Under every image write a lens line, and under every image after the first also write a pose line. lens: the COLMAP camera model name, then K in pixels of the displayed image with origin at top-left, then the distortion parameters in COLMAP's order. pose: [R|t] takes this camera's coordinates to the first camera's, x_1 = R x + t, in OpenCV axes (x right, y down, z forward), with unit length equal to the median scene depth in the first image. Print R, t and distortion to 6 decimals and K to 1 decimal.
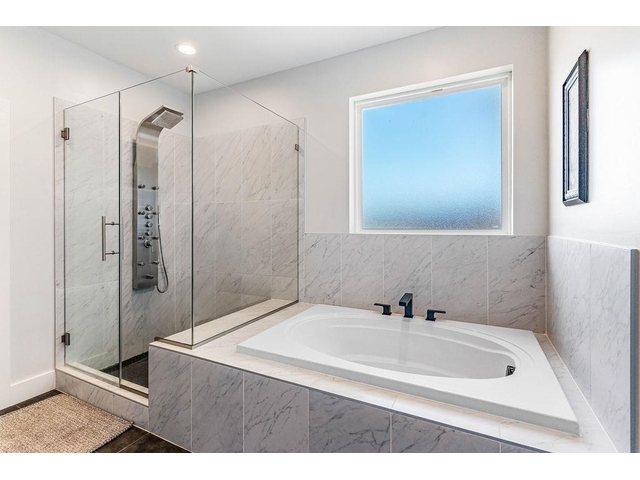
lens RADIAL K [[311.5, 0, 317.4], [0, 311.5, 225.2], [0, 0, 1]] dist [-0.000683, 0.001352]
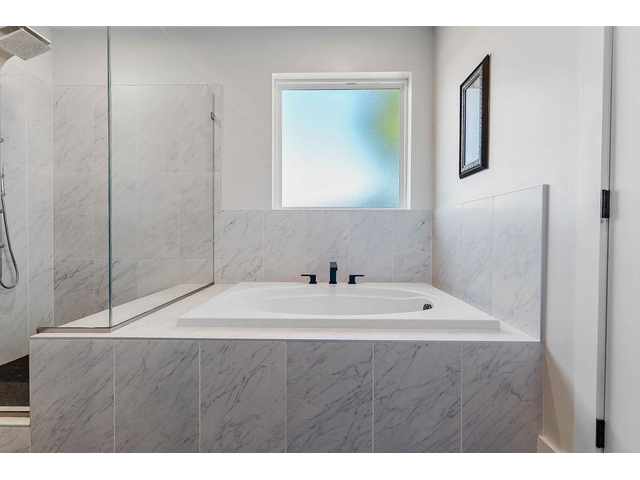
lens RADIAL K [[292.0, 0, 320.2], [0, 292.0, 239.0], [0, 0, 1]] dist [0.003621, -0.000079]
pose [[0.898085, -0.005828, 0.439783, -0.216850], [-0.000619, 0.999894, 0.014515, 0.134229], [-0.439821, -0.013308, 0.897987, 0.106814]]
